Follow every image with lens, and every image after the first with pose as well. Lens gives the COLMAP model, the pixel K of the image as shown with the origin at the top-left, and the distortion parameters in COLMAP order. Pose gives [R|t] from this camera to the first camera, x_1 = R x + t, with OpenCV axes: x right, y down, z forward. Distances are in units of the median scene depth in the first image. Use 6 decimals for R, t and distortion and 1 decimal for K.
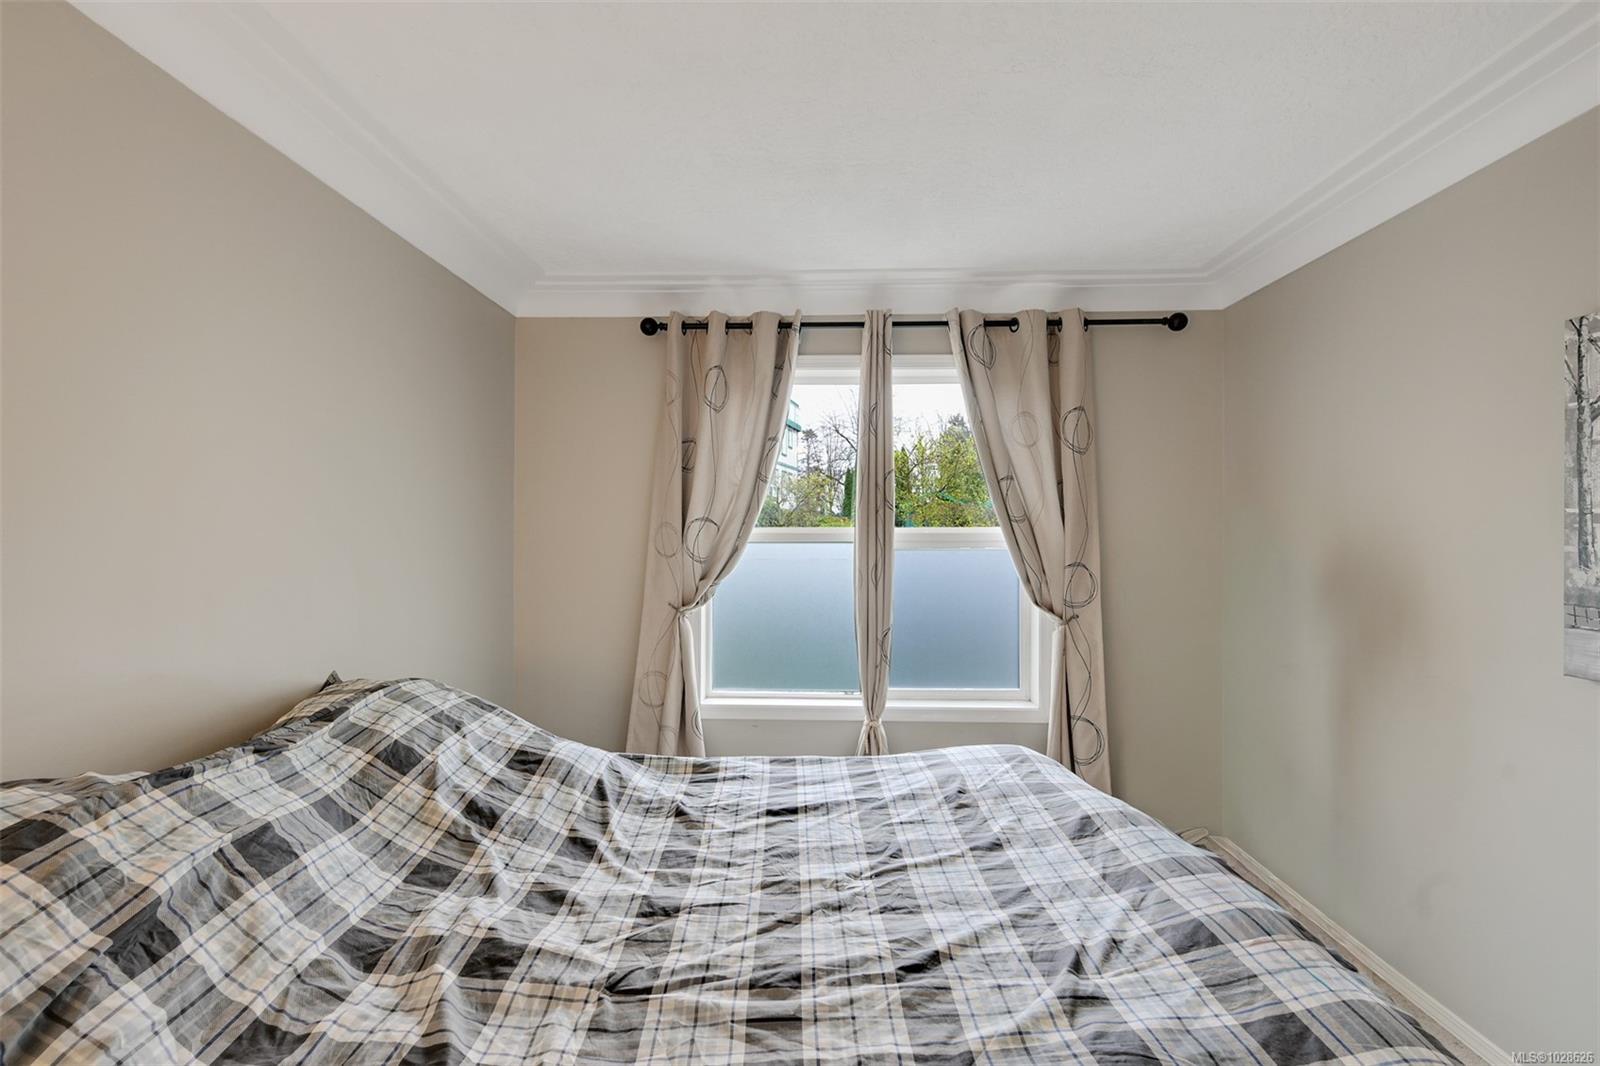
lens RADIAL K [[670.5, 0, 799.5], [0, 670.5, 531.3], [0, 0, 1]] dist [-0.001545, 0.000666]
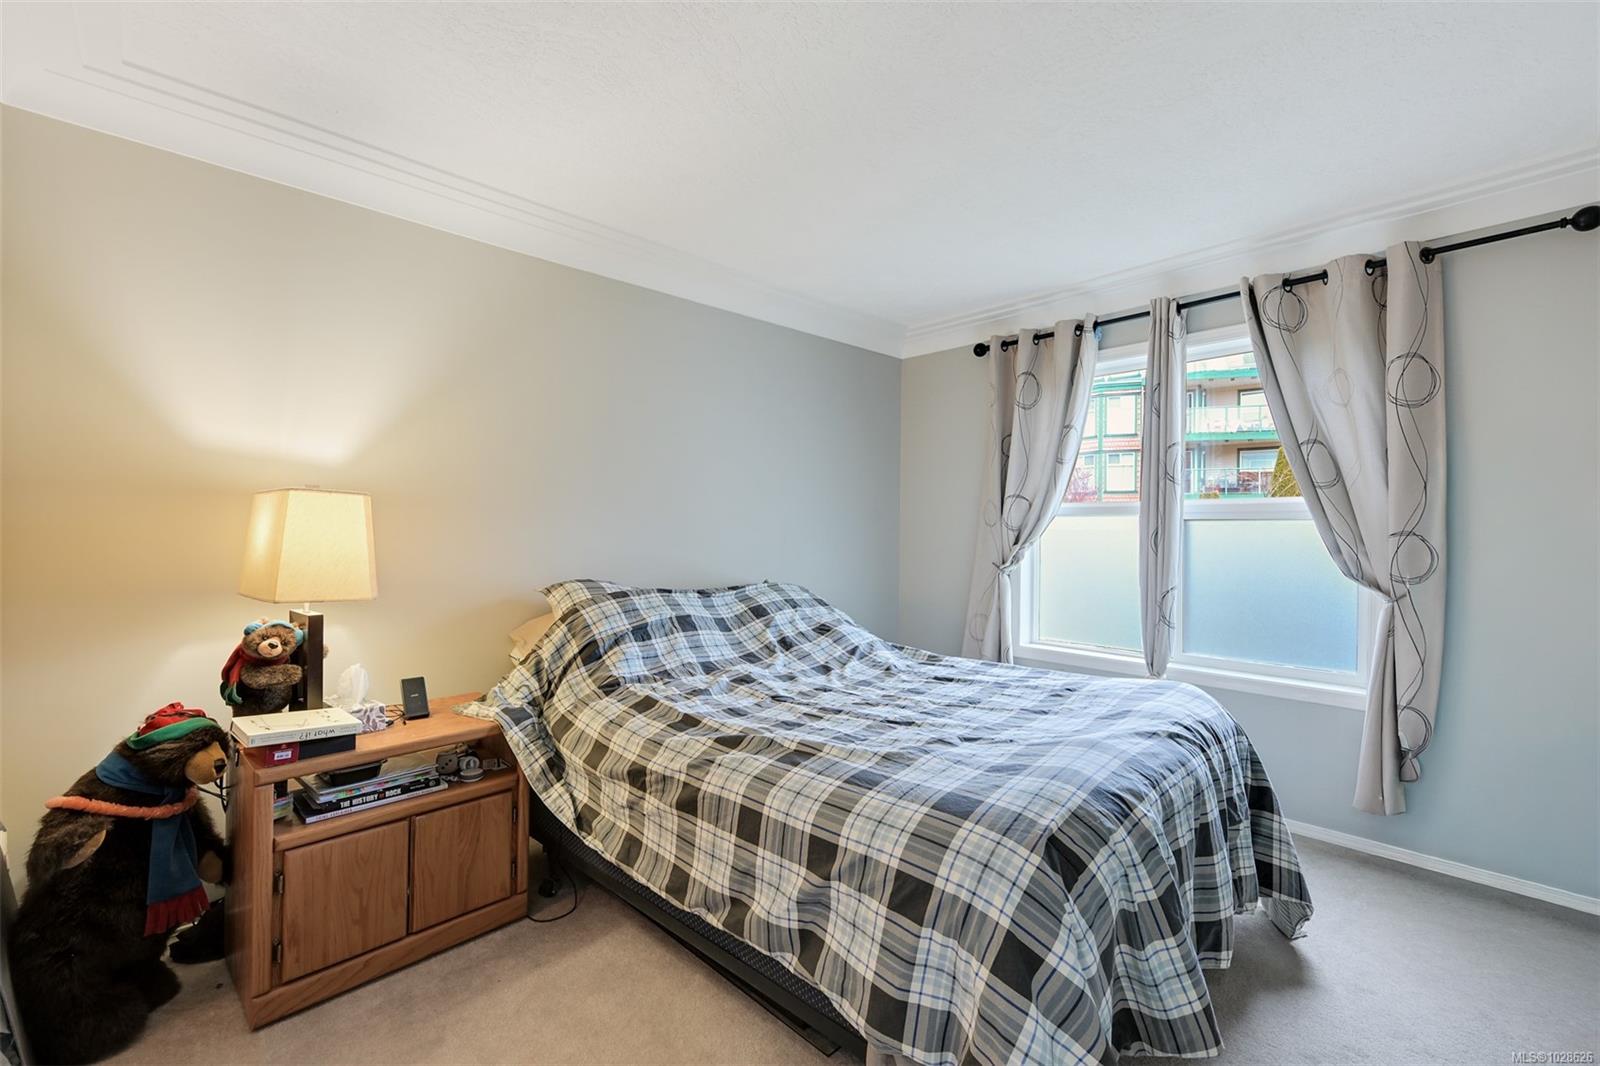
lens RADIAL K [[654.8, 0, 801.1], [0, 654.8, 530.3], [0, 0, 1]] dist [-0.003752, -0.000030]
pose [[0.714003, 0.004862, -0.700125, 0.447675], [-0.004519, 0.999987, 0.002336, 0.046338], [0.700128, 0.001495, 0.714016, -0.161455]]
